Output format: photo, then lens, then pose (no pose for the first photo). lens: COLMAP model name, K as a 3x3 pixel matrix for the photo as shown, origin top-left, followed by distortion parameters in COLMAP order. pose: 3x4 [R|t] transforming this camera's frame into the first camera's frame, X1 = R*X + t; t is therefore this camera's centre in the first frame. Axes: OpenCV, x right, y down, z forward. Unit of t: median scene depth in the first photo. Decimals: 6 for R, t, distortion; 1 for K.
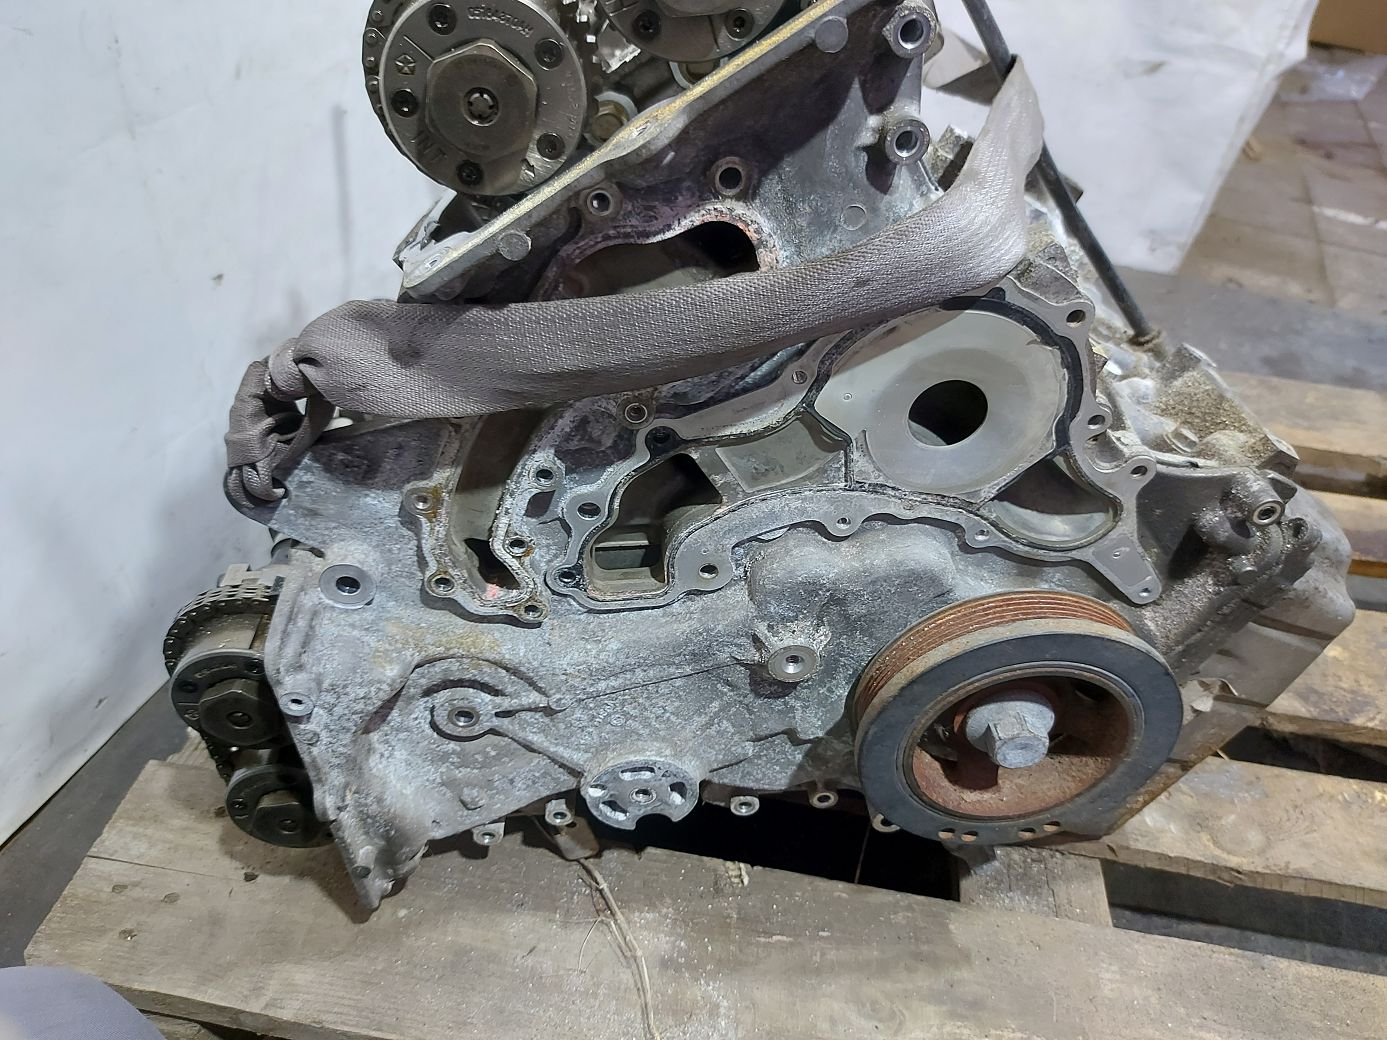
lens RADIAL K [[1002.3, 0, 709.3], [0, 1002.3, 516.9], [0, 0, 1]] dist [0.089099, -0.128466]
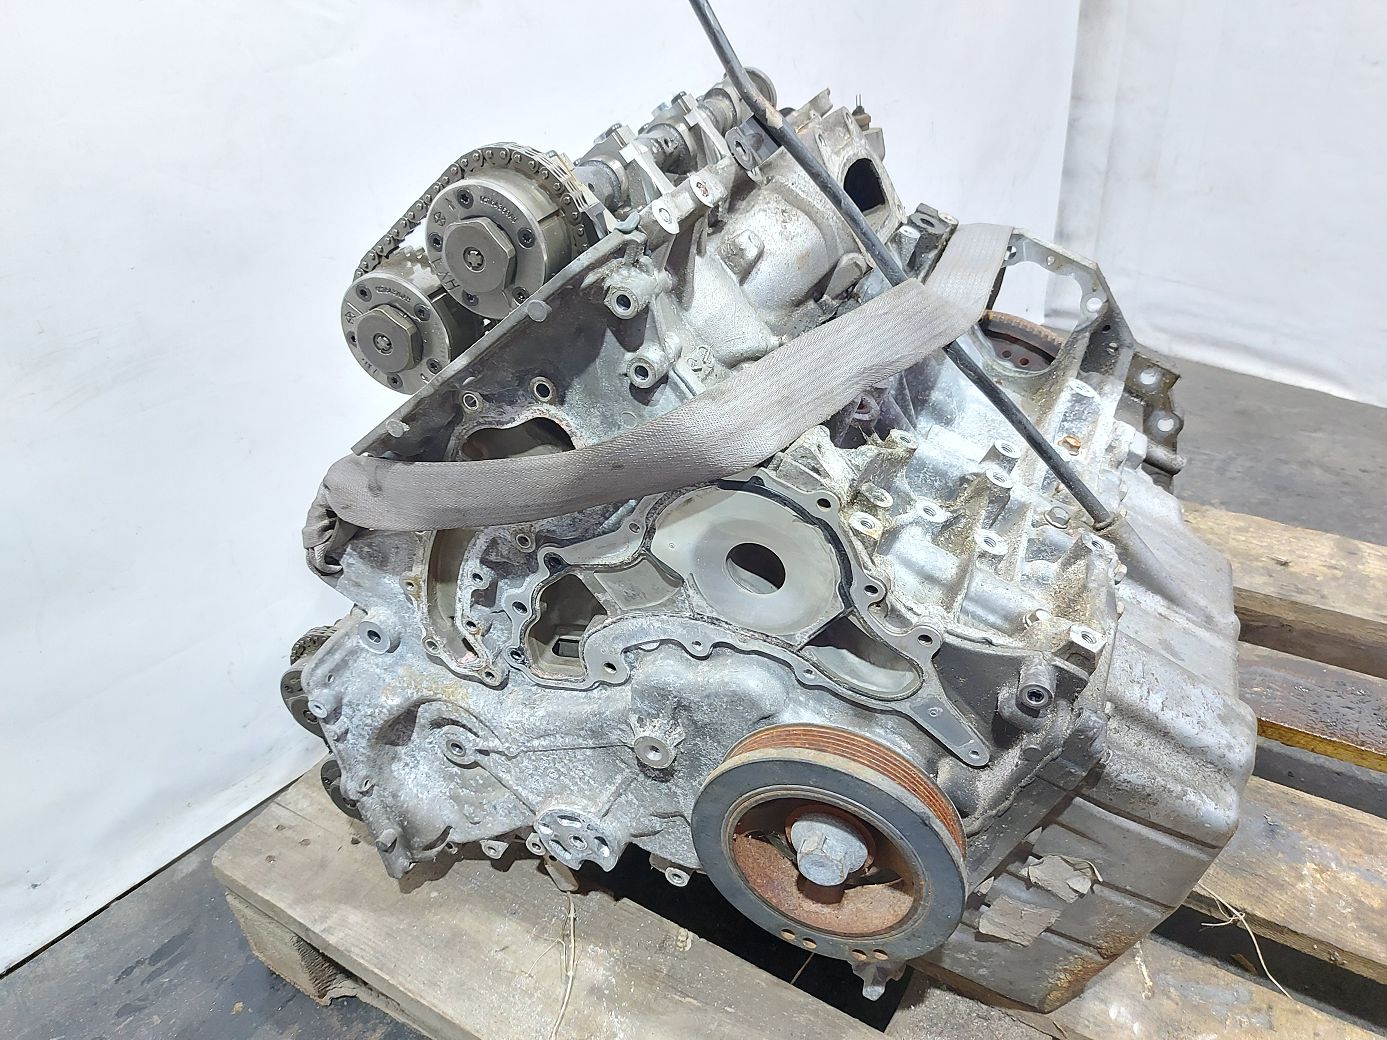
lens RADIAL K [[1002.3, 0, 709.3], [0, 1002.3, 516.9], [0, 0, 1]] dist [0.089099, -0.128466]
pose [[0.902550, 0.097661, -0.419363, 0.656934], [-0.142618, 0.986767, -0.077145, -0.057768], [0.406279, 0.129436, 0.904535, -0.148511]]
